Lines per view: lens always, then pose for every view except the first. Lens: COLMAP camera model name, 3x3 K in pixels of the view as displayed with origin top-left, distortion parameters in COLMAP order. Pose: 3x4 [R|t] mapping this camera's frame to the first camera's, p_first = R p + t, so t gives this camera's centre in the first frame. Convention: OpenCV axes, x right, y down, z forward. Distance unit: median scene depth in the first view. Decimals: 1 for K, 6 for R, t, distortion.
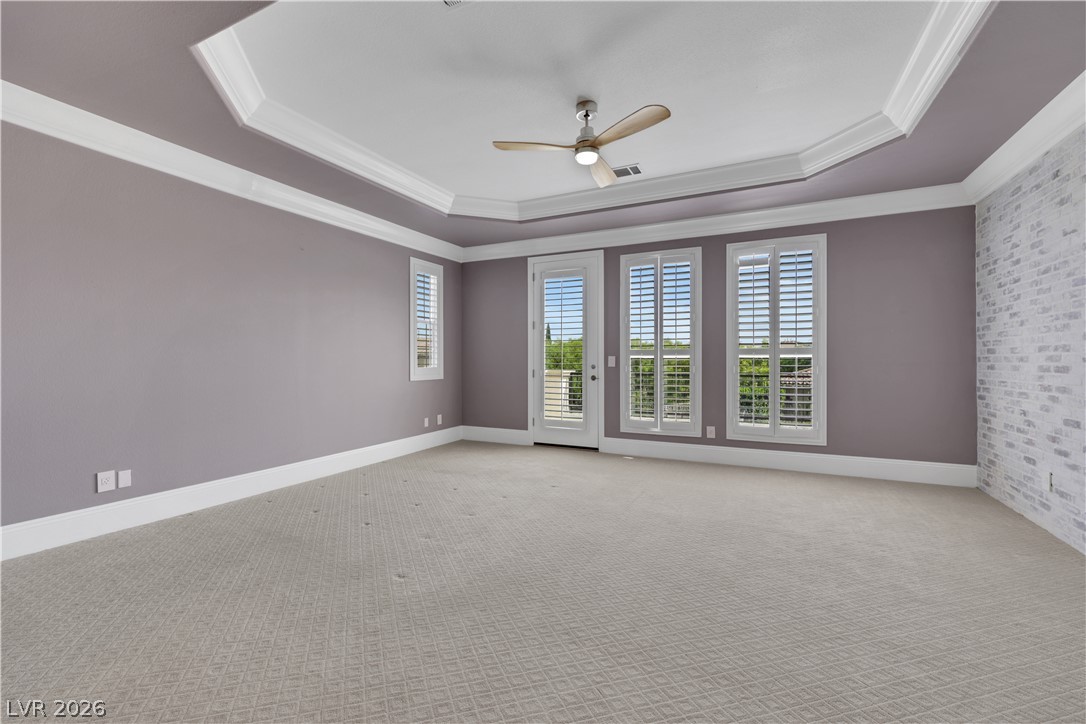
lens RADIAL K [[446.5, 0, 543.0], [0, 446.5, 362.0], [0, 0, 1]] dist [0.000403, 0.000116]
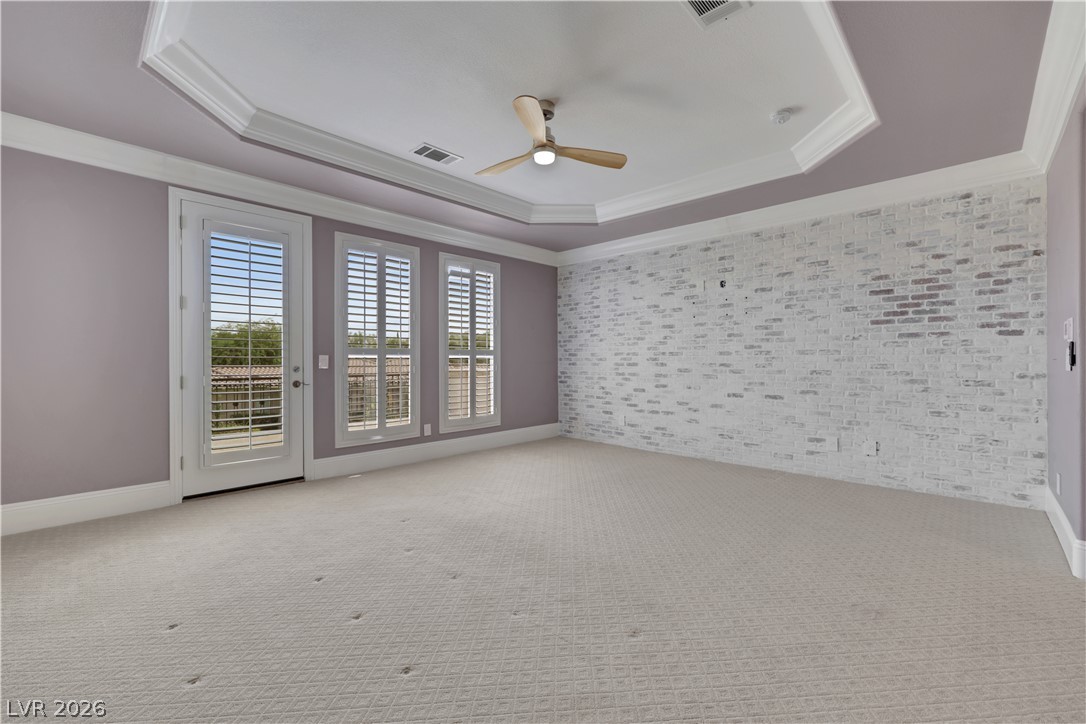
lens RADIAL K [[451.5, 0, 534.0], [0, 451.5, 363.3], [0, 0, 1]] dist [0.001071, 0.000144]
pose [[0.325867, -0.007065, 0.945389, -0.668157], [0.005161, 0.999970, 0.005694, -0.001974], [-0.945402, 0.003023, 0.325893, 0.534971]]
